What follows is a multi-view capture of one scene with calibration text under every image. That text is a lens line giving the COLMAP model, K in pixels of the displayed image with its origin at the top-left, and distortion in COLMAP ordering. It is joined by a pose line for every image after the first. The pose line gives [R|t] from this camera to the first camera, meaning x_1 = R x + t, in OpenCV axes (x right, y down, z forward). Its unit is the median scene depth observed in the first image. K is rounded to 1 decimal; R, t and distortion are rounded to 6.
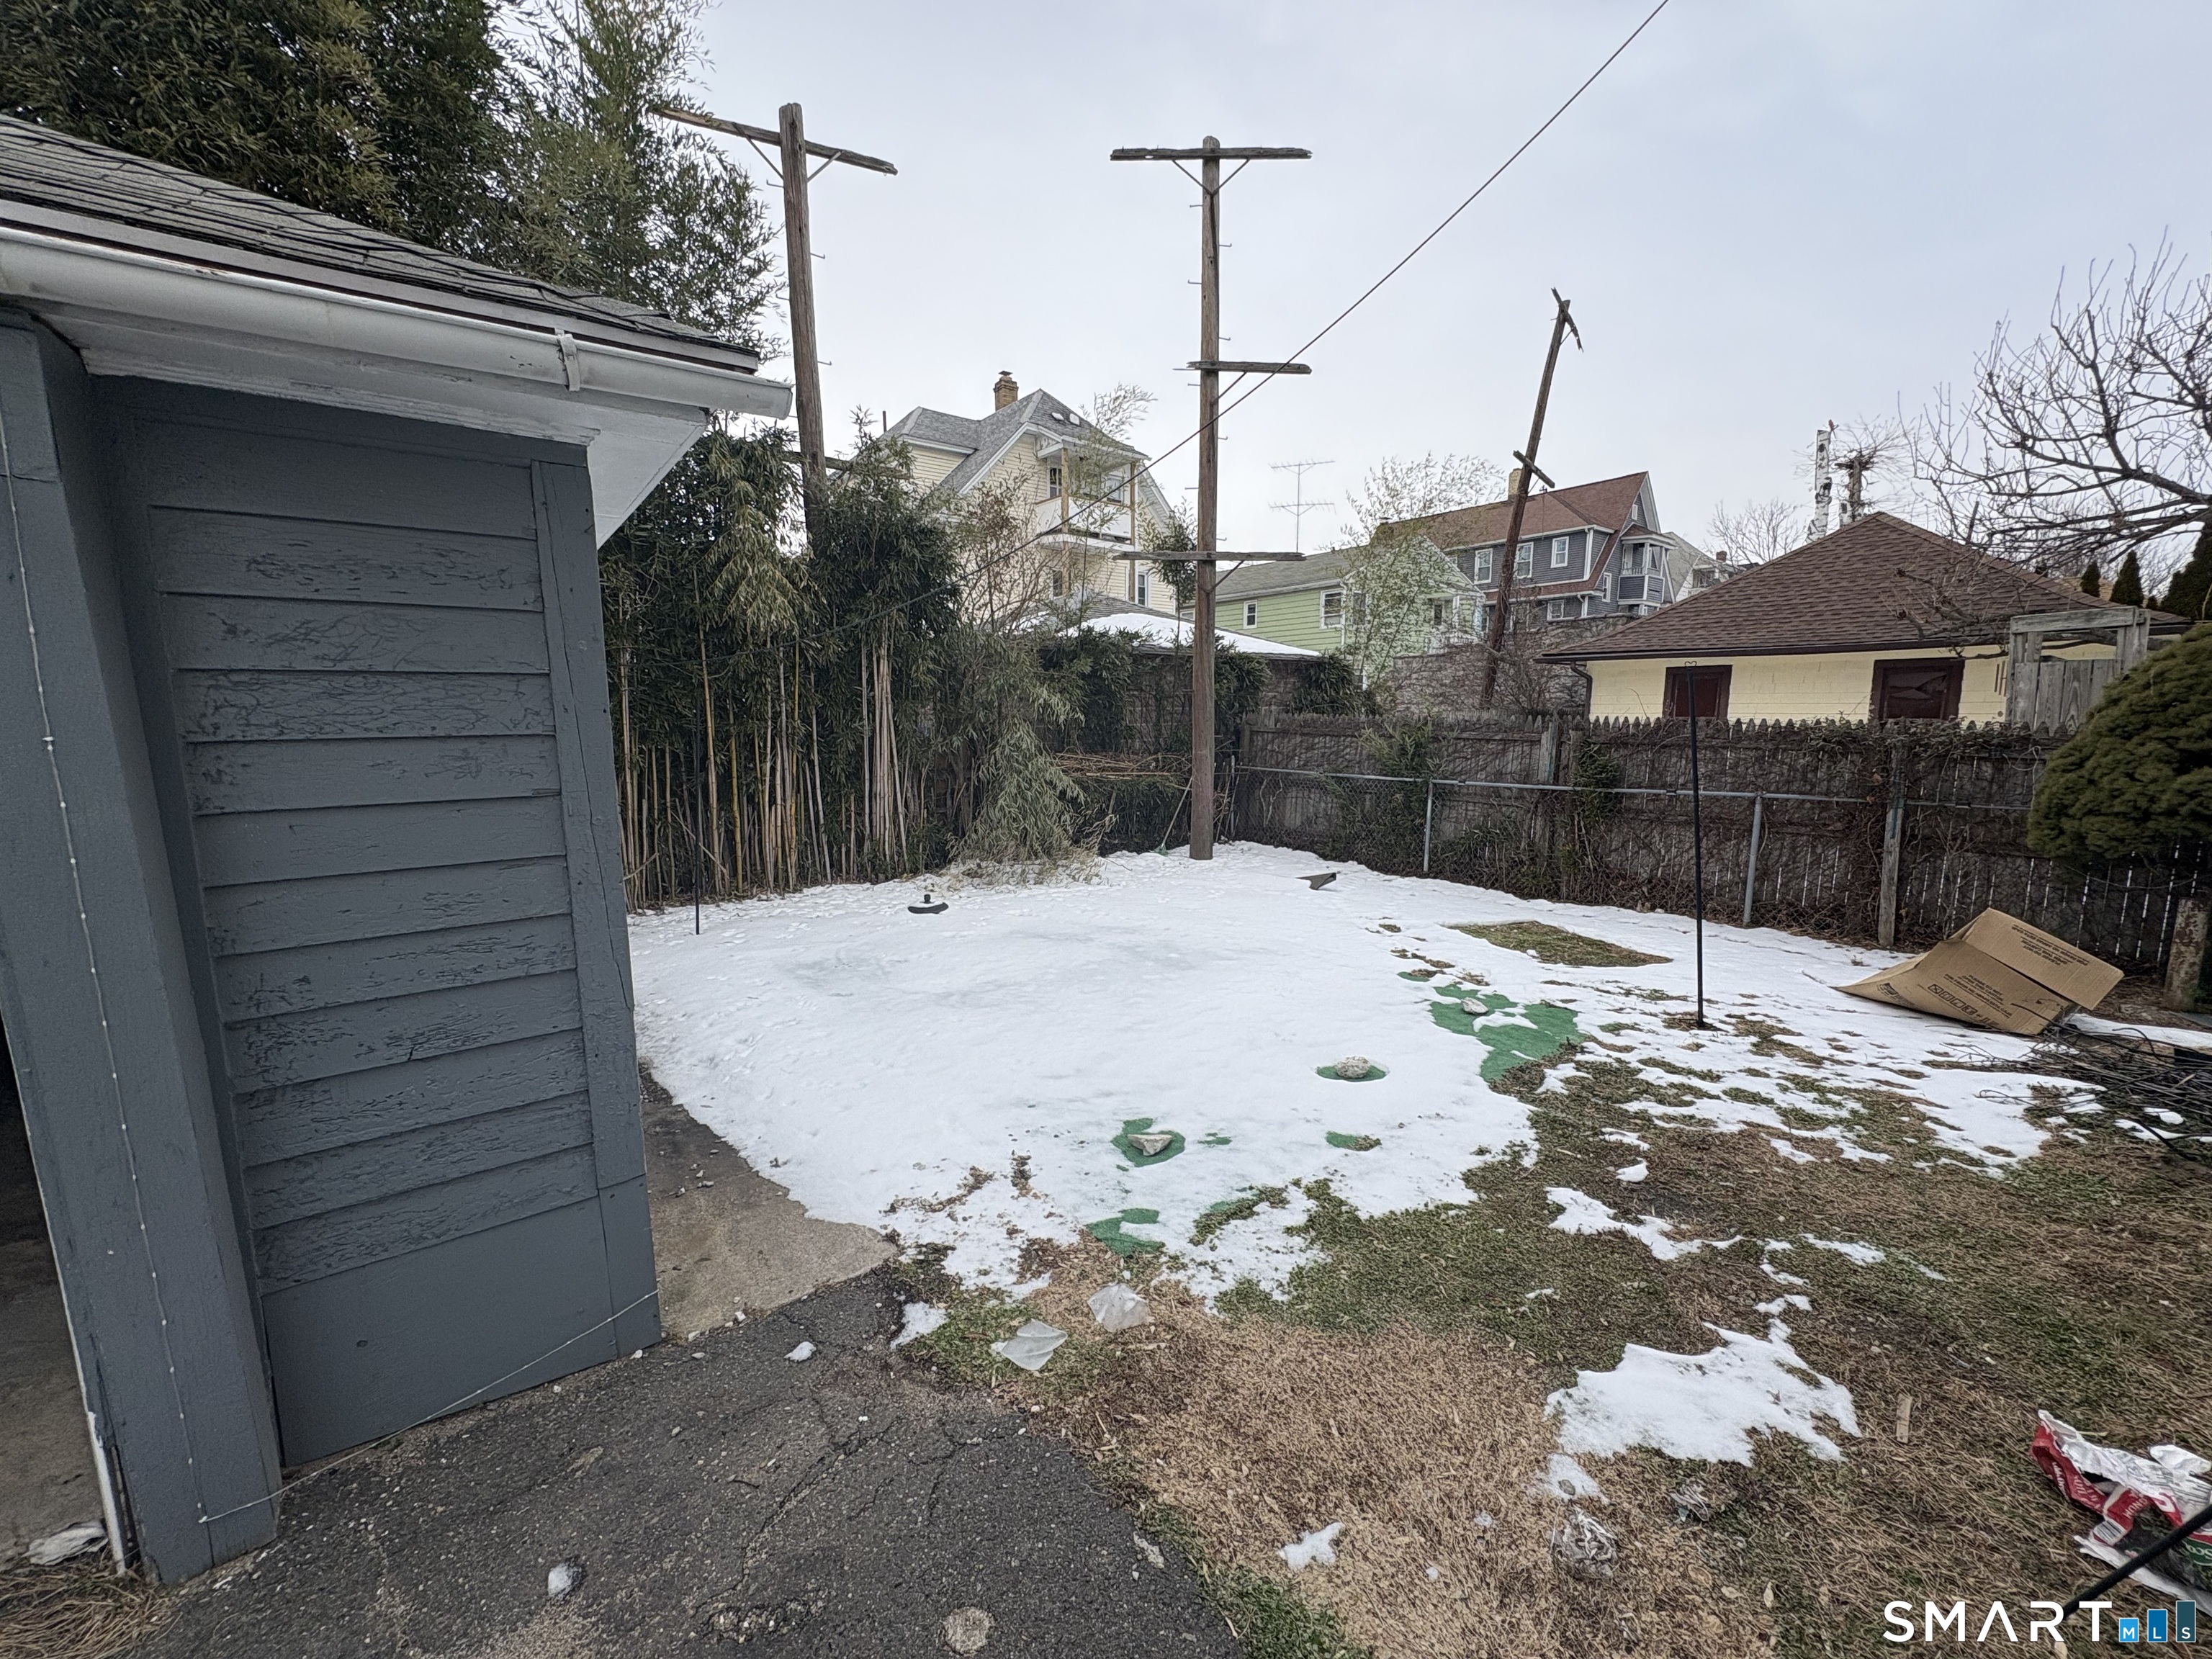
lens RADIAL K [[877.1, 0, 1106.3], [0, 877.1, 831.3], [0, 0, 1]] dist [0.000667, 0.000076]
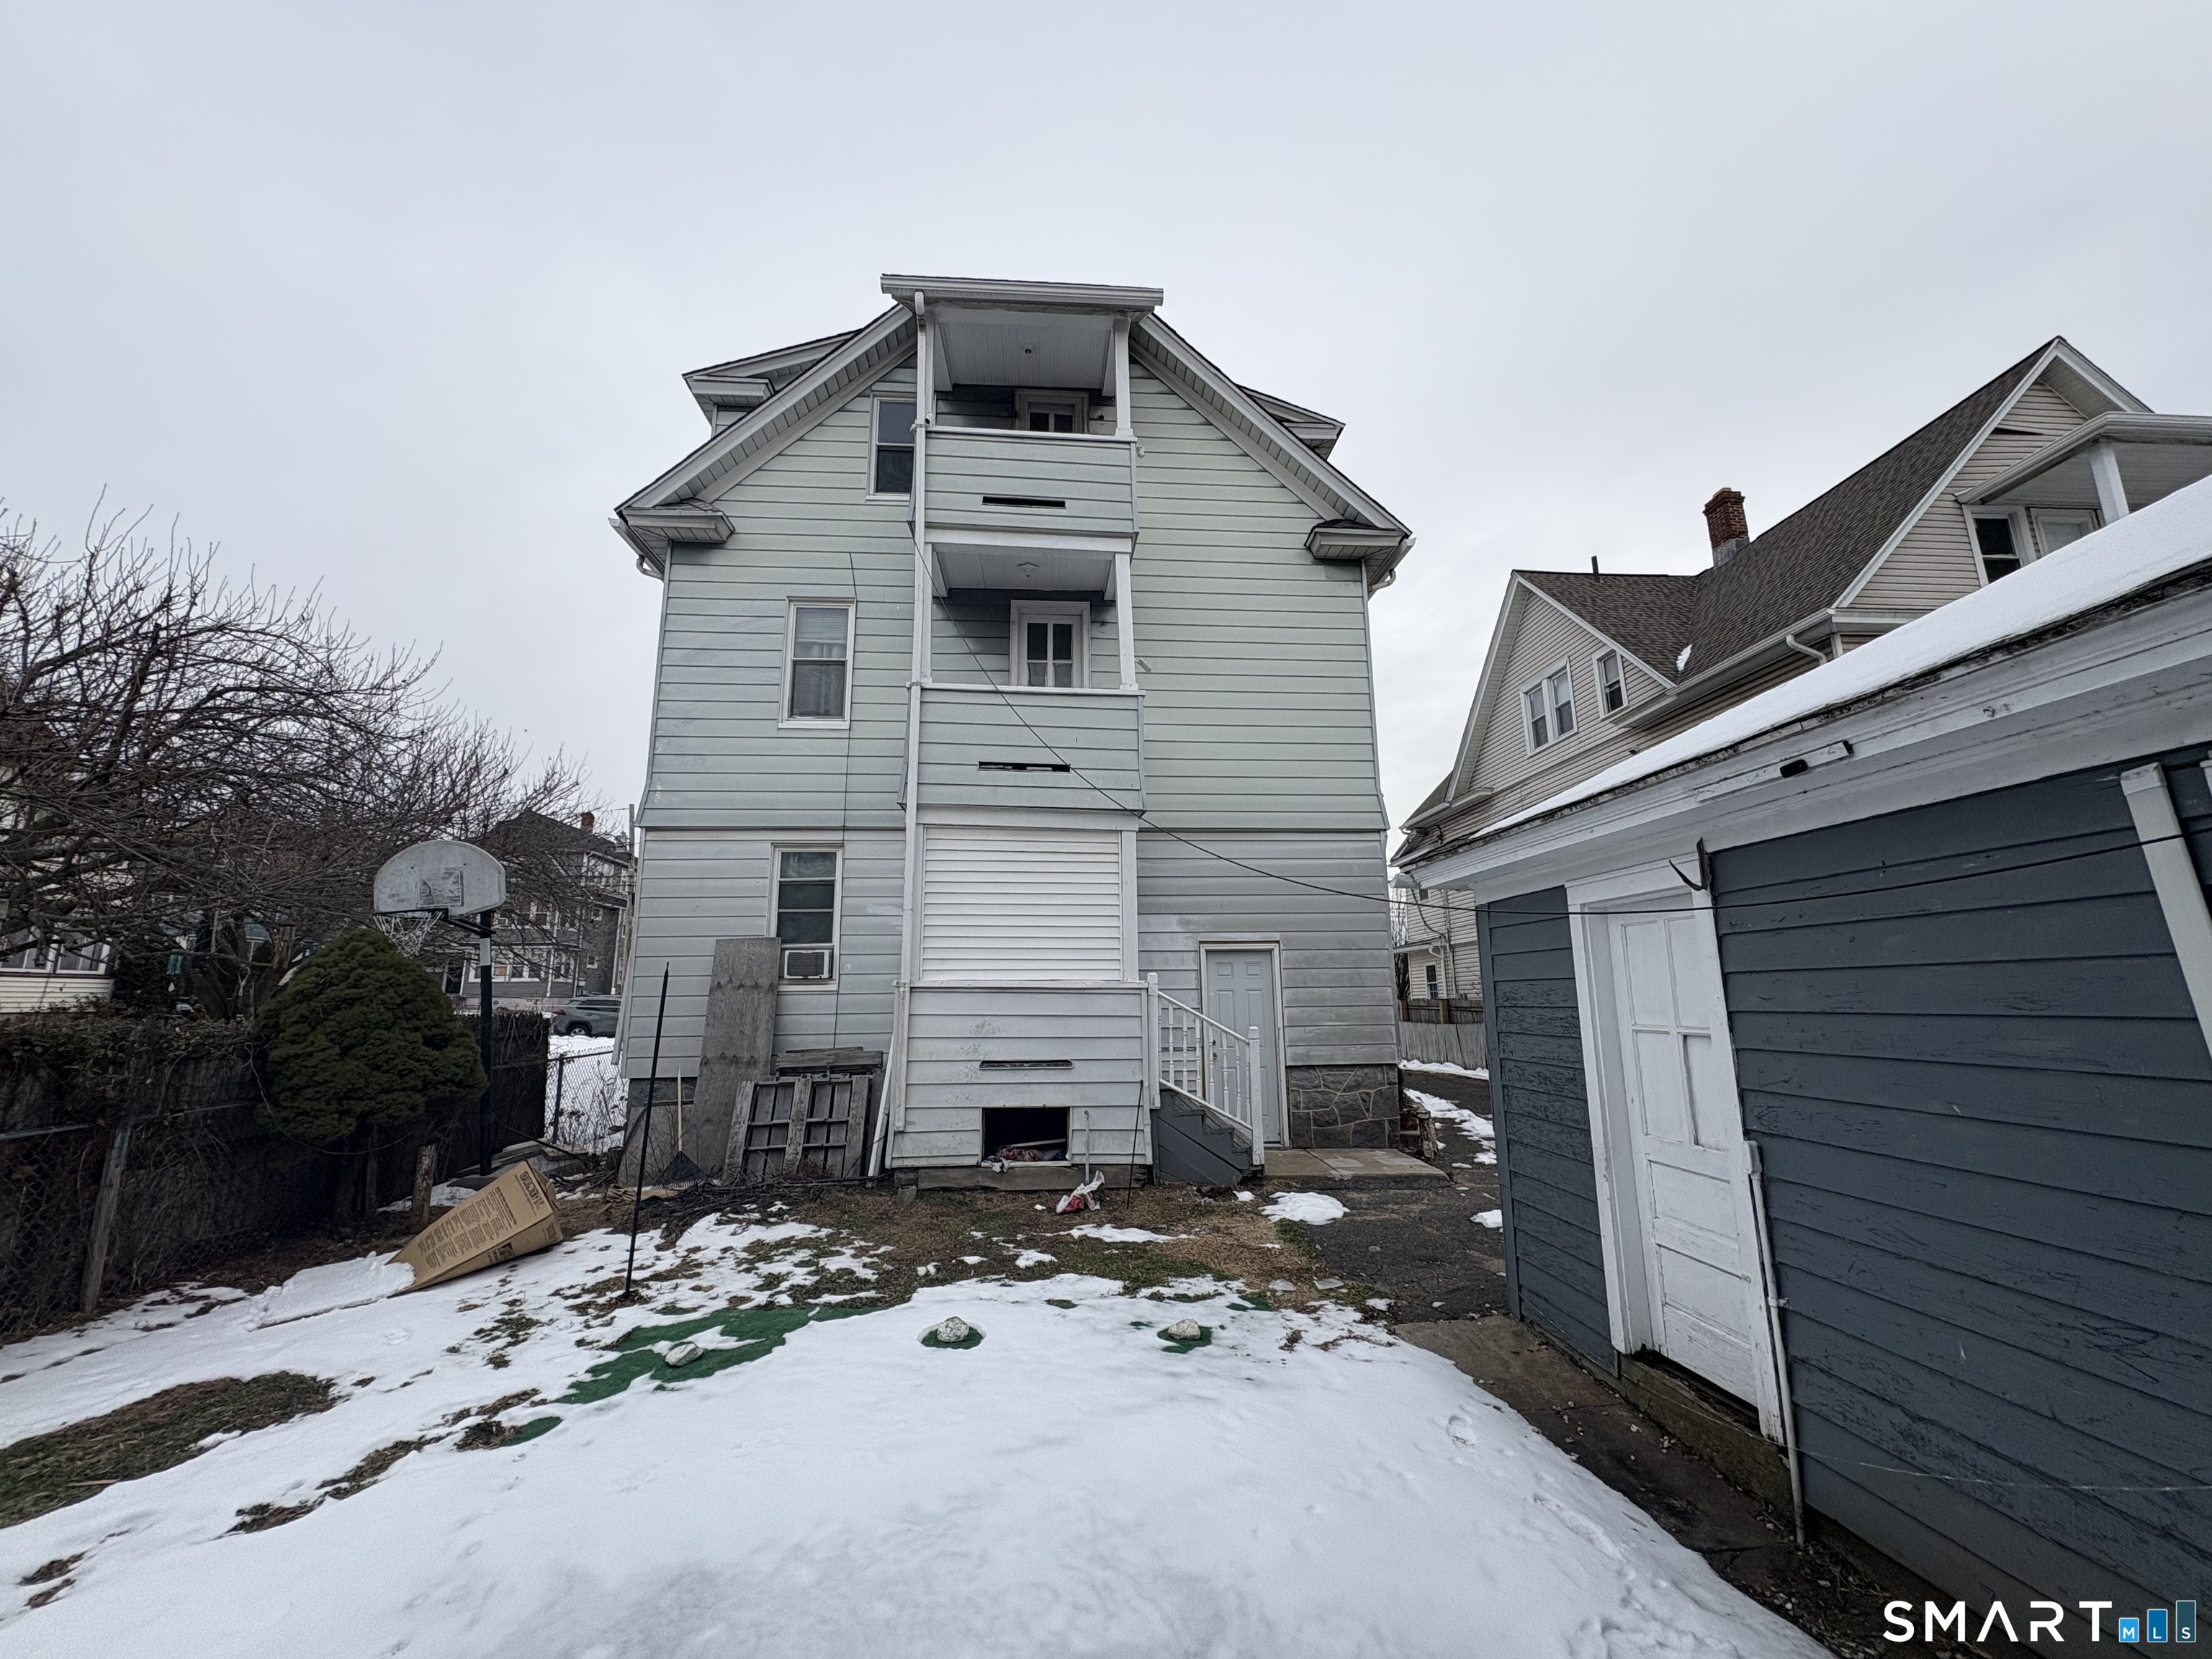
lens RADIAL K [[877.1, 0, 1110.7], [0, 877.1, 830.0], [0, 0, 1]] dist [0.000667, 0.000076]
pose [[-0.843753, 0.113710, 0.524548, -0.264959], [0.082810, 0.993178, -0.082096, -0.122540], [-0.530305, -0.025832, -0.847414, 0.930673]]
